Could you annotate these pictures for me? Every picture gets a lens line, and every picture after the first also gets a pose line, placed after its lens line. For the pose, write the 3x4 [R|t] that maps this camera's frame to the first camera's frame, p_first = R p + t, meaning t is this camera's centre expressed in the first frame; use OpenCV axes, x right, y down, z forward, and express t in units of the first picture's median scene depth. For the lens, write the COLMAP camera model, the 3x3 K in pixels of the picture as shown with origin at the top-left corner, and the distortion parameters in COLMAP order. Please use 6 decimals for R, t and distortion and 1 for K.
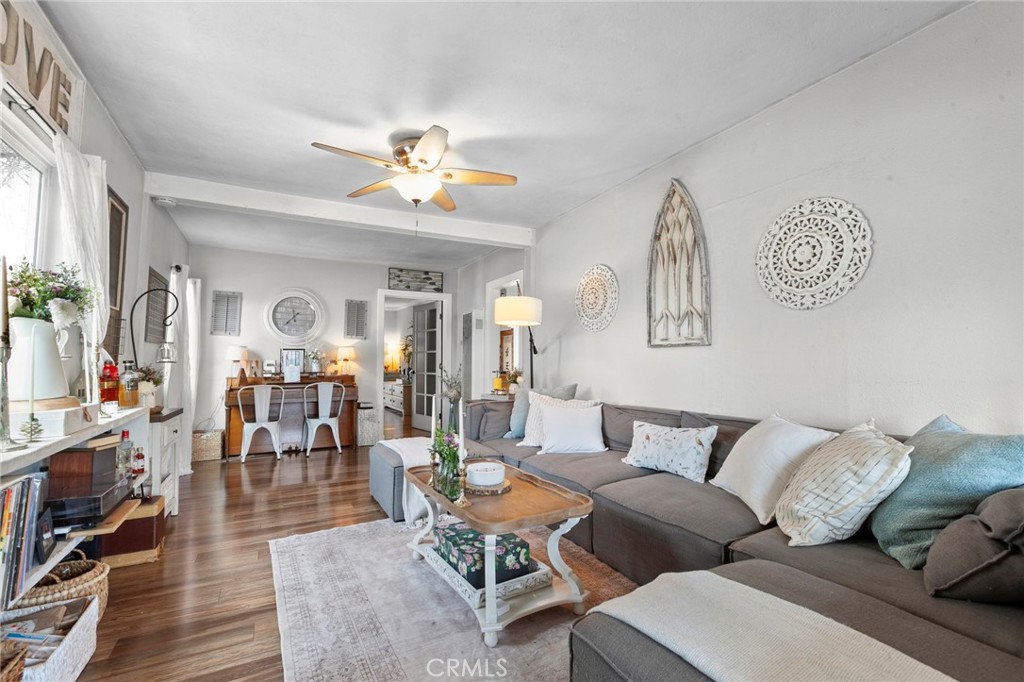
lens RADIAL K [[467.0, 0, 509.2], [0, 467.0, 335.8], [0, 0, 1]] dist [-0.002776, -0.000290]
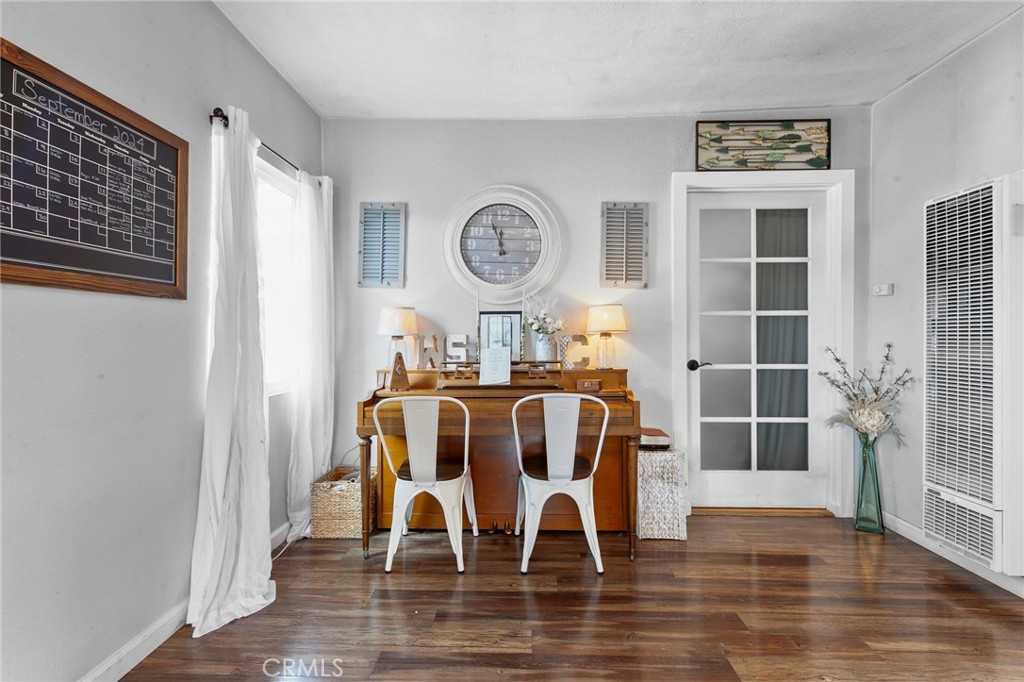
lens RADIAL K [[467.0, 0, 509.7], [0, 467.0, 335.8], [0, 0, 1]] dist [-0.002776, -0.000290]
pose [[0.873537, 0.005013, -0.486732, -0.220616], [0.027473, 0.997845, 0.059582, 0.024745], [0.485982, -0.065419, 0.871517, 0.586351]]
